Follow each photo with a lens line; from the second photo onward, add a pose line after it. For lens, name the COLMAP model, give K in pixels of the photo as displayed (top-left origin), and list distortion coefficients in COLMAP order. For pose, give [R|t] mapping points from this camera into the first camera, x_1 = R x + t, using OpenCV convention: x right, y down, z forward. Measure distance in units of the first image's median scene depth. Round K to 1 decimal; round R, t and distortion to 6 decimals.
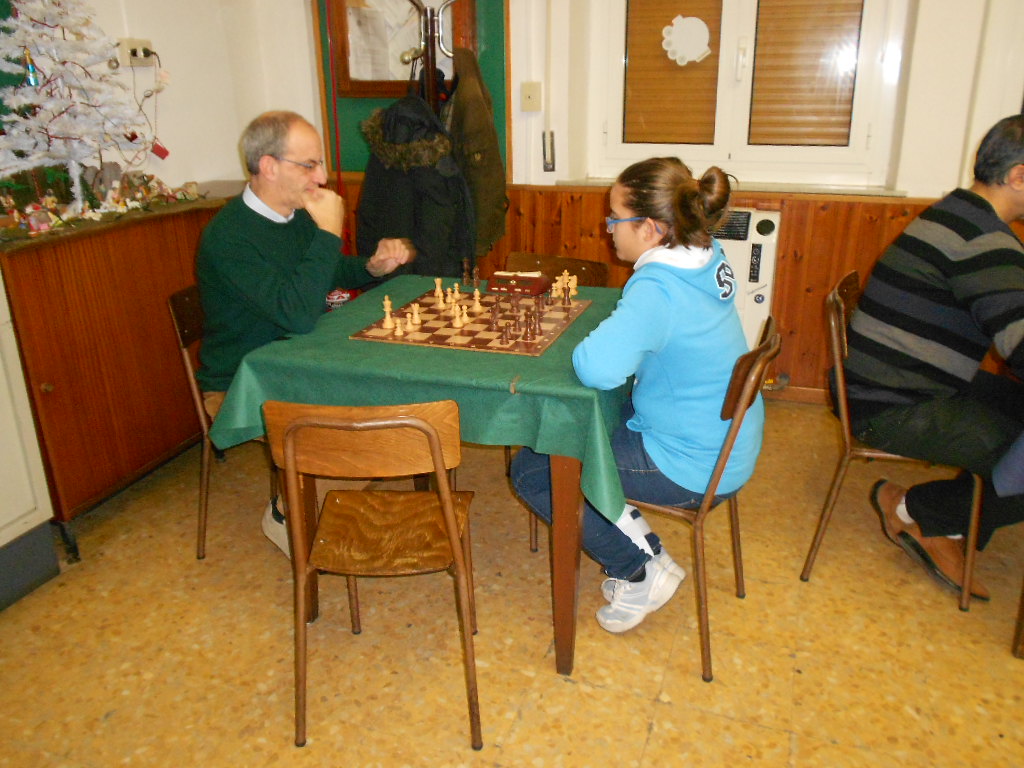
lens RADIAL K [[873.8, 0, 499.2], [0, 873.8, 362.4], [0, 0, 1]] dist [0.000552, 0.082732]
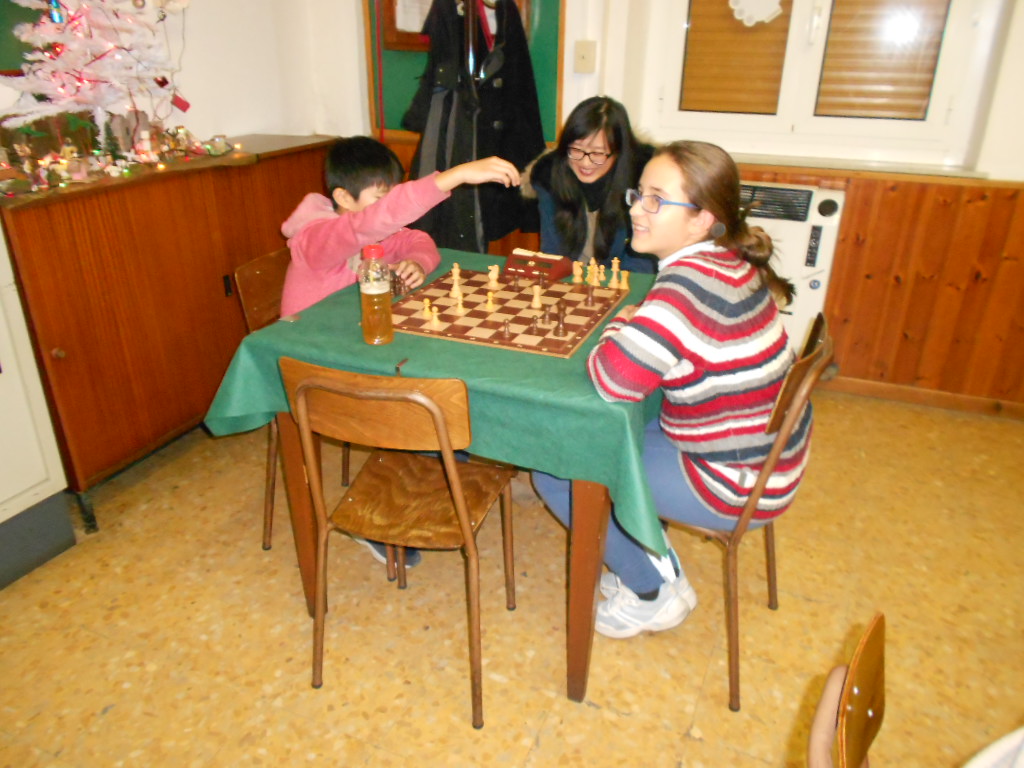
lens RADIAL K [[828.1, 0, 510.9], [0, 828.1, 404.6], [0, 0, 1]] dist [0.083270, -0.052595]
pose [[0.998377, 0.046856, -0.032364, 0.005758], [-0.043492, 0.994255, 0.097800, -0.029901], [0.036761, -0.096233, 0.994680, 0.118041]]
